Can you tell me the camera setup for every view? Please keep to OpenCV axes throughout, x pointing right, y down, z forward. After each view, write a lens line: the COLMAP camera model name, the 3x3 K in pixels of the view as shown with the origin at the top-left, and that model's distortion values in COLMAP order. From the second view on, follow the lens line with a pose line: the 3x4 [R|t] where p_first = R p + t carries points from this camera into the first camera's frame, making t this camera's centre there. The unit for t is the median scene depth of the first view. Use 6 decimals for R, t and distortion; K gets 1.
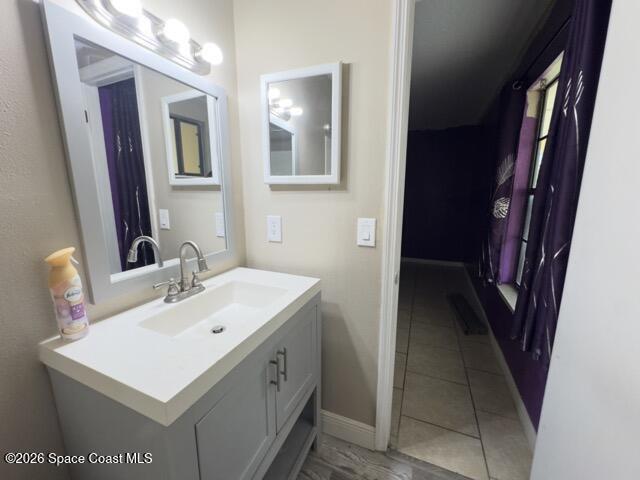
lens RADIAL K [[256.9, 0, 317.8], [0, 256.9, 238.9], [0, 0, 1]] dist [-0.004699, 0.000082]
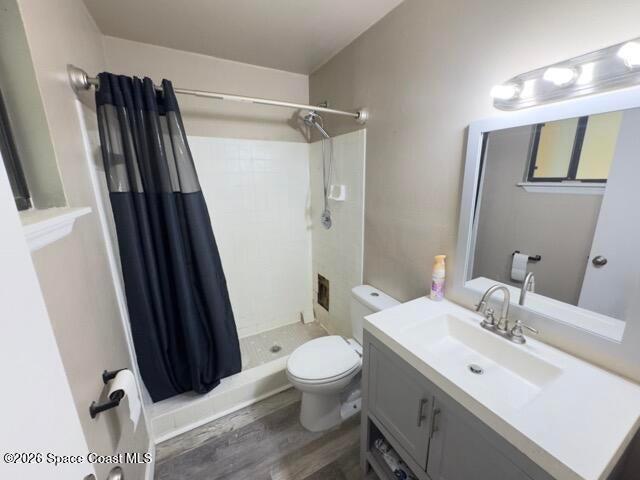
lens RADIAL K [[256.9, 0, 317.9], [0, 256.9, 240.7], [0, 0, 1]] dist [-0.004699, 0.000082]
pose [[-0.627525, 0.187768, -0.755616, 0.709253], [-0.120522, 0.935362, 0.332525, -0.408559], [0.769211, 0.299736, -0.564333, 0.947316]]
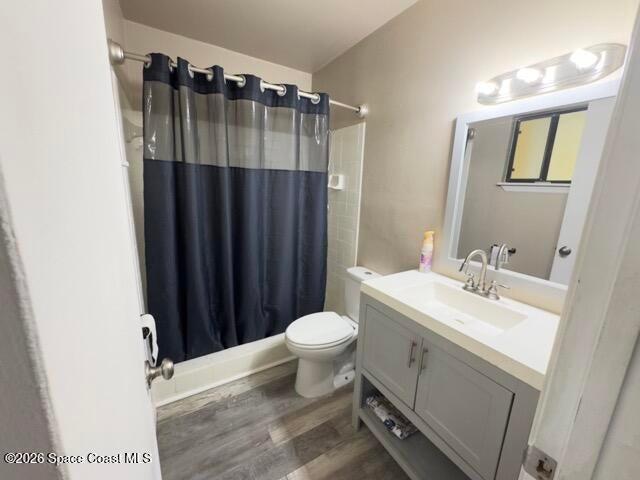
lens RADIAL K [[256.9, 0, 317.8], [0, 256.9, 239.4], [0, 0, 1]] dist [-0.004699, 0.000082]
pose [[-0.593936, 0.144342, -0.791458, 0.917976], [-0.173737, 0.937548, 0.301362, -0.267279], [0.785529, 0.316495, -0.531766, 1.011468]]
